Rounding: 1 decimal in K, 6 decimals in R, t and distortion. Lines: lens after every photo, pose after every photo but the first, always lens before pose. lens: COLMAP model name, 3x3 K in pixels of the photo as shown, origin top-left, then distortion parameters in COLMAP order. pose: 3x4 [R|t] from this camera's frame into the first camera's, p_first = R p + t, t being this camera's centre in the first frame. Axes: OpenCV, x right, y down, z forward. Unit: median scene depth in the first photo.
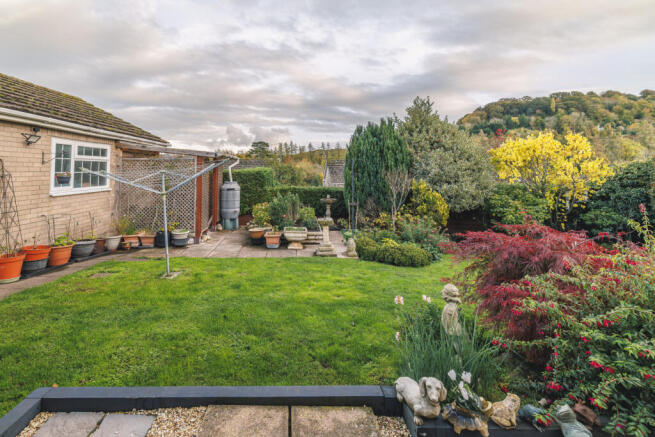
lens RADIAL K [[306.4, 0, 291.8], [0, 306.4, 165.1], [0, 0, 1]] dist [0.005018, -0.000151]
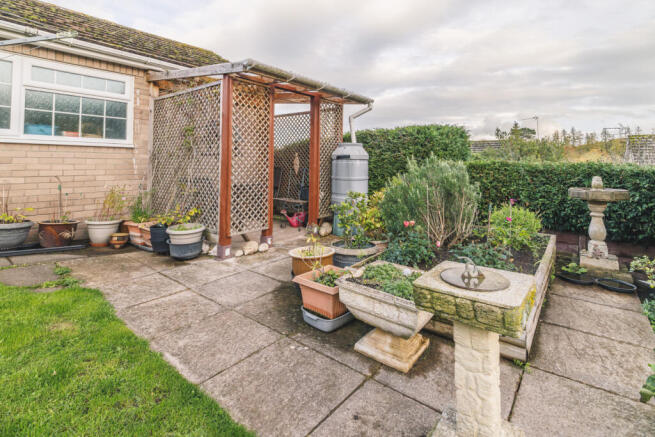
lens RADIAL K [[306.4, 0, 349.9], [0, 306.4, 155.0], [0, 0, 1]] dist [0.005018, -0.000151]
pose [[0.803739, -0.010225, -0.594894, 0.111425], [-0.001167, 0.999823, -0.018761, 0.086391], [0.594980, 0.015774, 0.803585, 0.611923]]
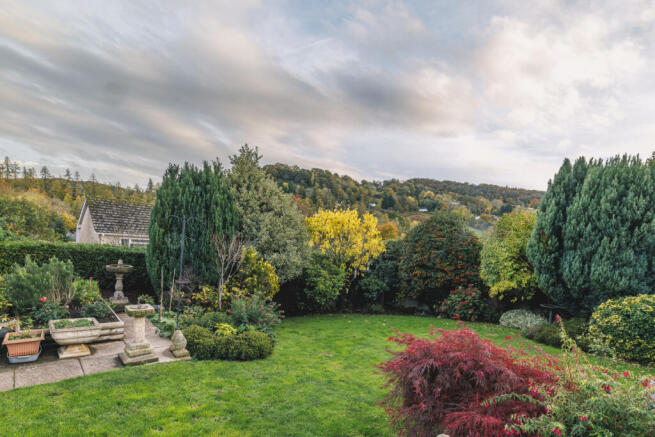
lens RADIAL K [[332.9, 0, 324.7], [0, 332.9, 272.1], [0, 0, 1]] dist [-0.003300, 0.001615]
pose [[0.720877, -0.000706, 0.693063, -0.067853], [-0.115347, 0.985930, 0.120980, -0.017763], [-0.683397, -0.167154, 0.710653, 0.184789]]
